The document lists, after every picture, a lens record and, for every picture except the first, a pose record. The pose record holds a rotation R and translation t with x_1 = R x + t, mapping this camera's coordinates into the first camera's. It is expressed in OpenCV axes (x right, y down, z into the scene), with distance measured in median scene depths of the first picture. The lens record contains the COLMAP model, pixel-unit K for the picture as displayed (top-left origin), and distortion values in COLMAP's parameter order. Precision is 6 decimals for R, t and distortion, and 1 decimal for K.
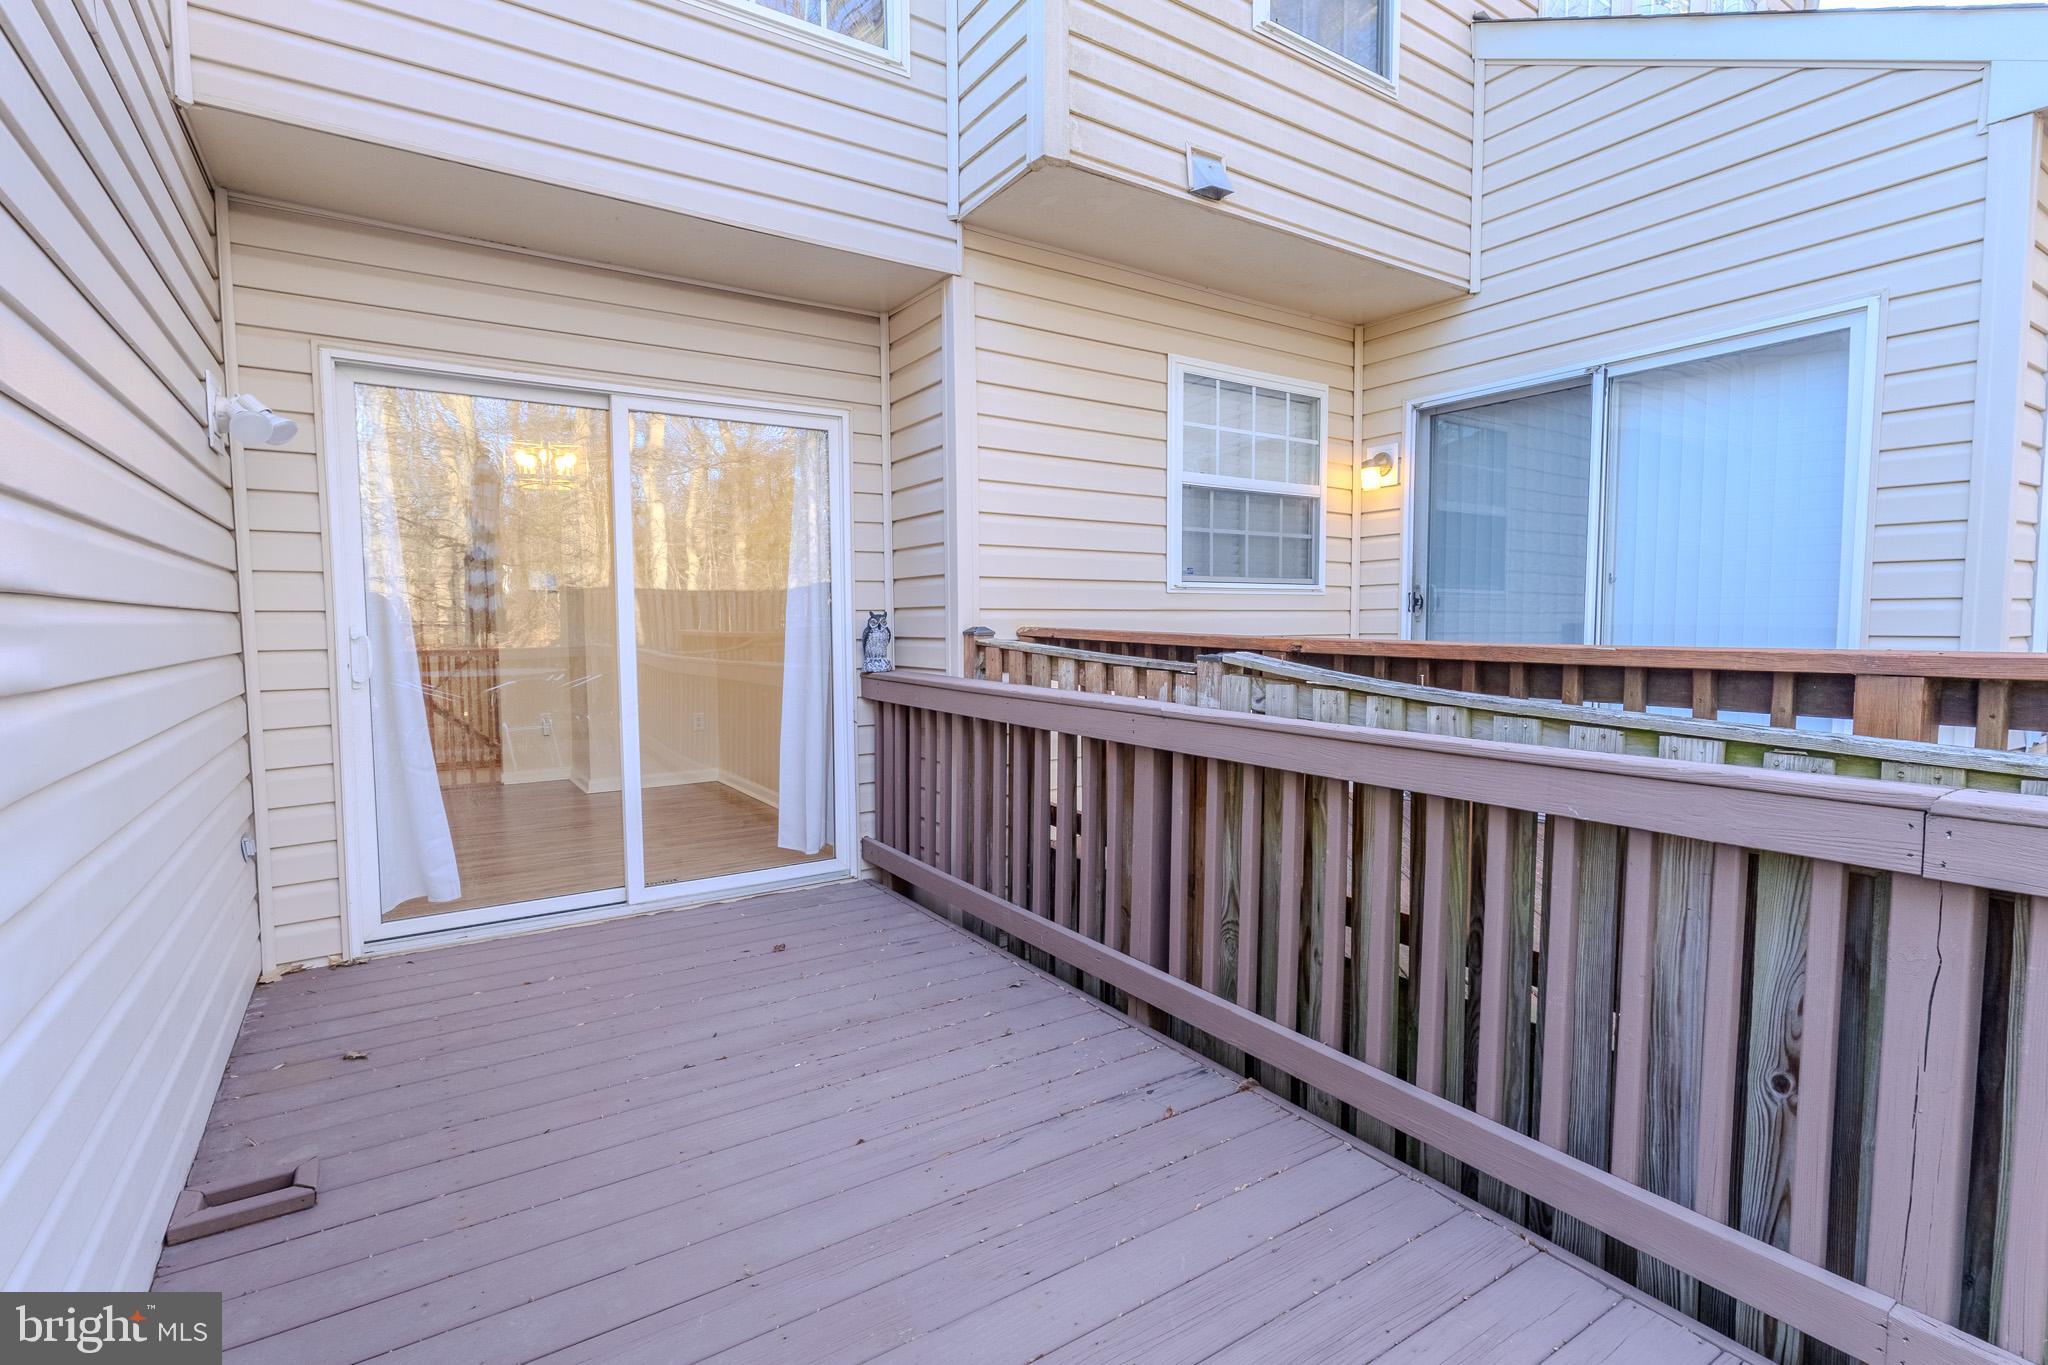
lens RADIAL K [[947.2, 0, 1020.5], [0, 947.2, 691.2], [0, 0, 1]] dist [0.003452, 0.002119]
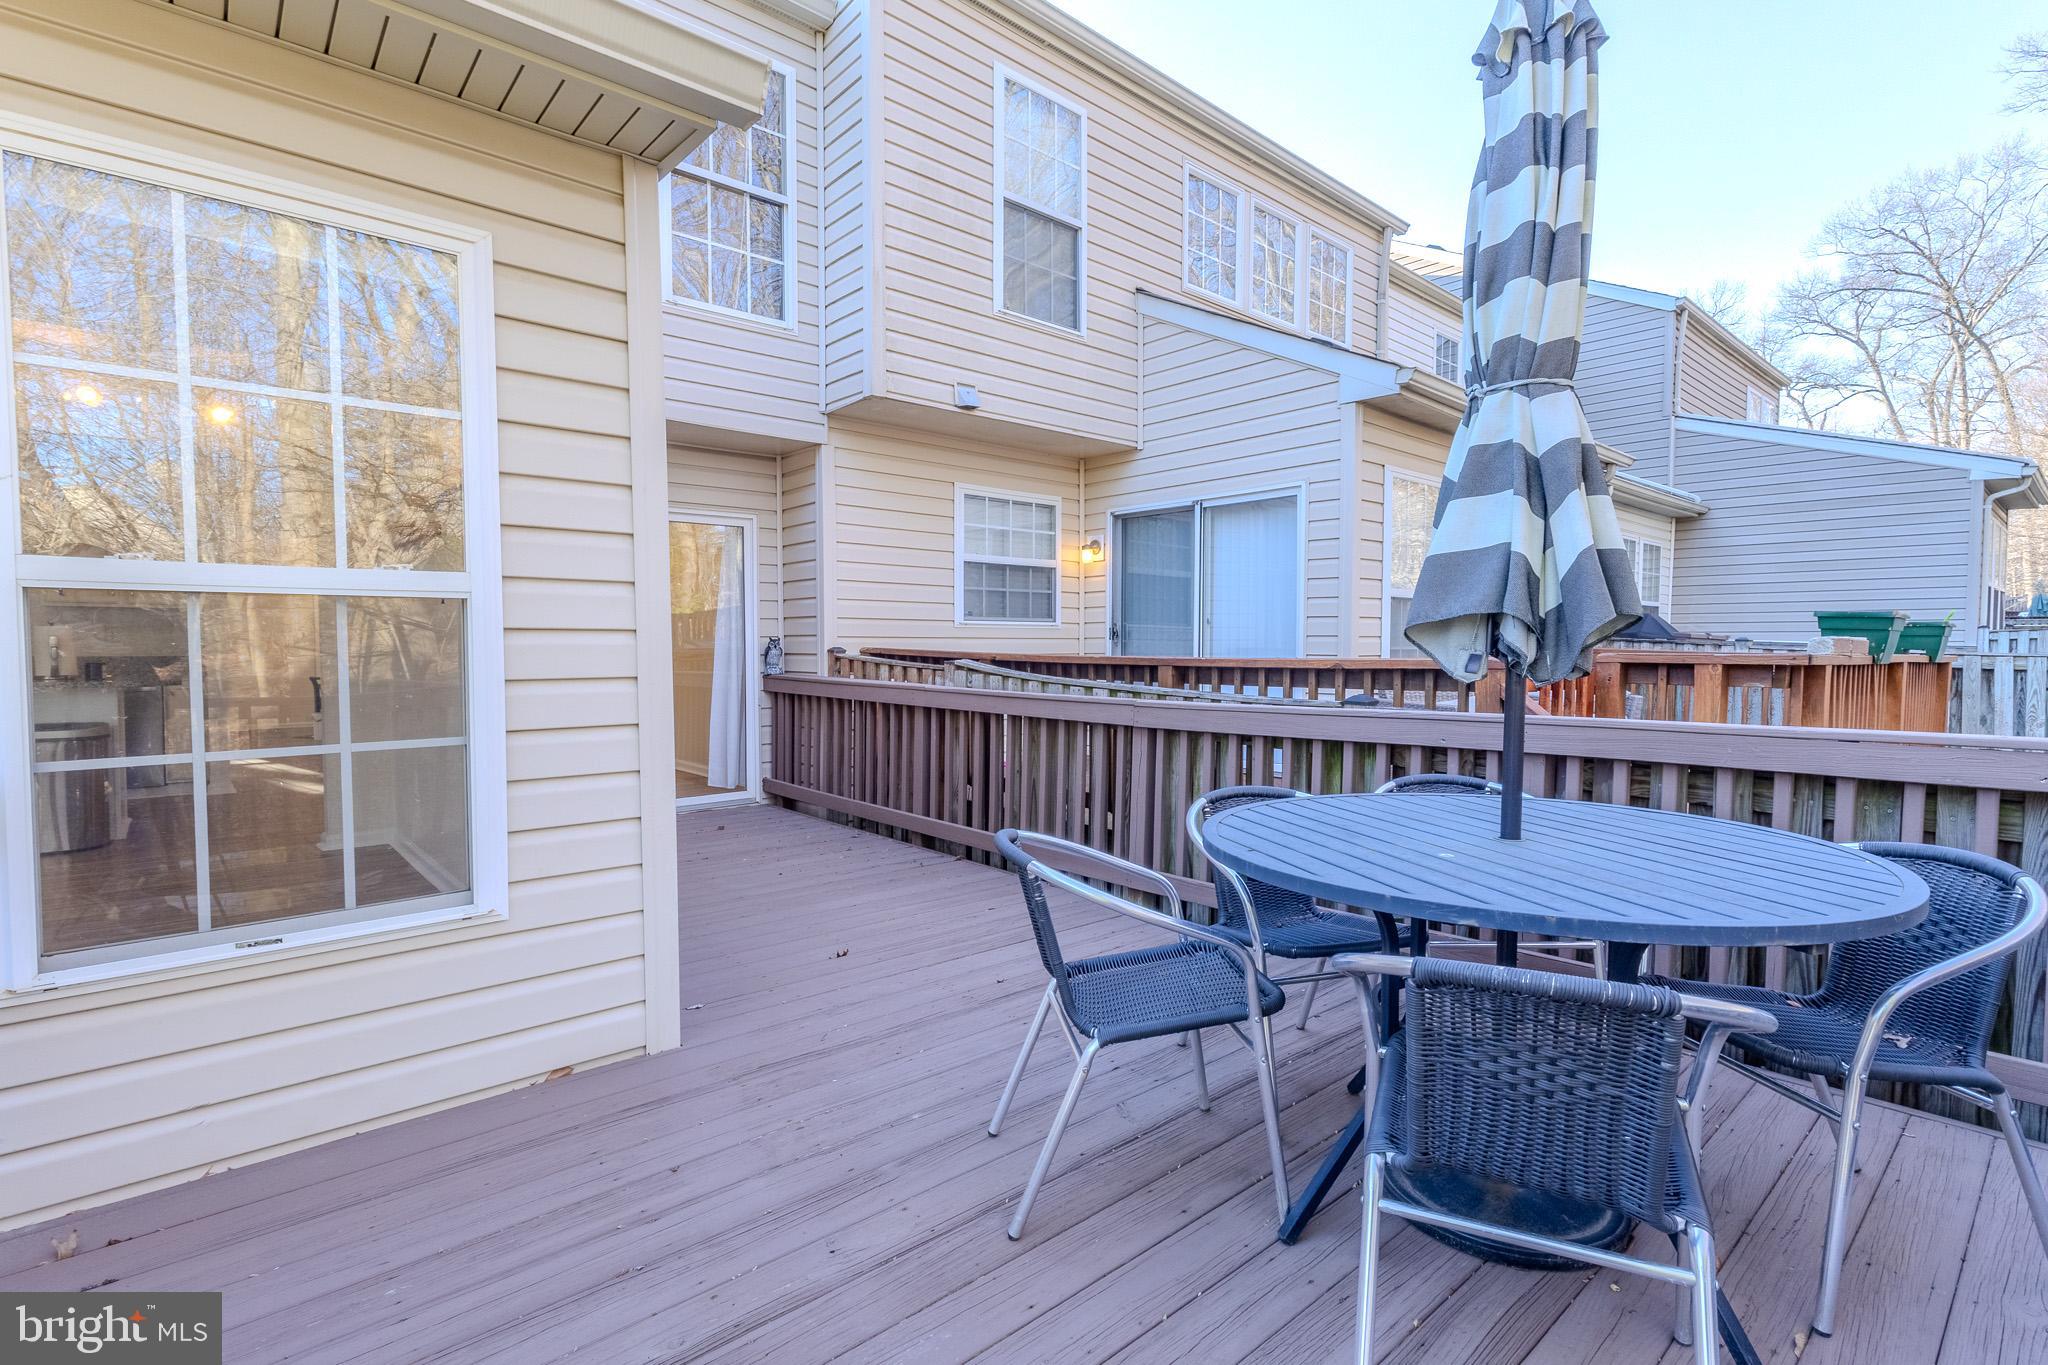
lens RADIAL K [[947.2, 0, 1025.2], [0, 947.2, 689.7], [0, 0, 1]] dist [0.003452, 0.002119]
pose [[0.989876, -0.000248, 0.141933, 0.047751], [0.004012, 0.999648, -0.026235, 0.053330], [-0.141876, 0.026538, 0.989529, -0.709787]]
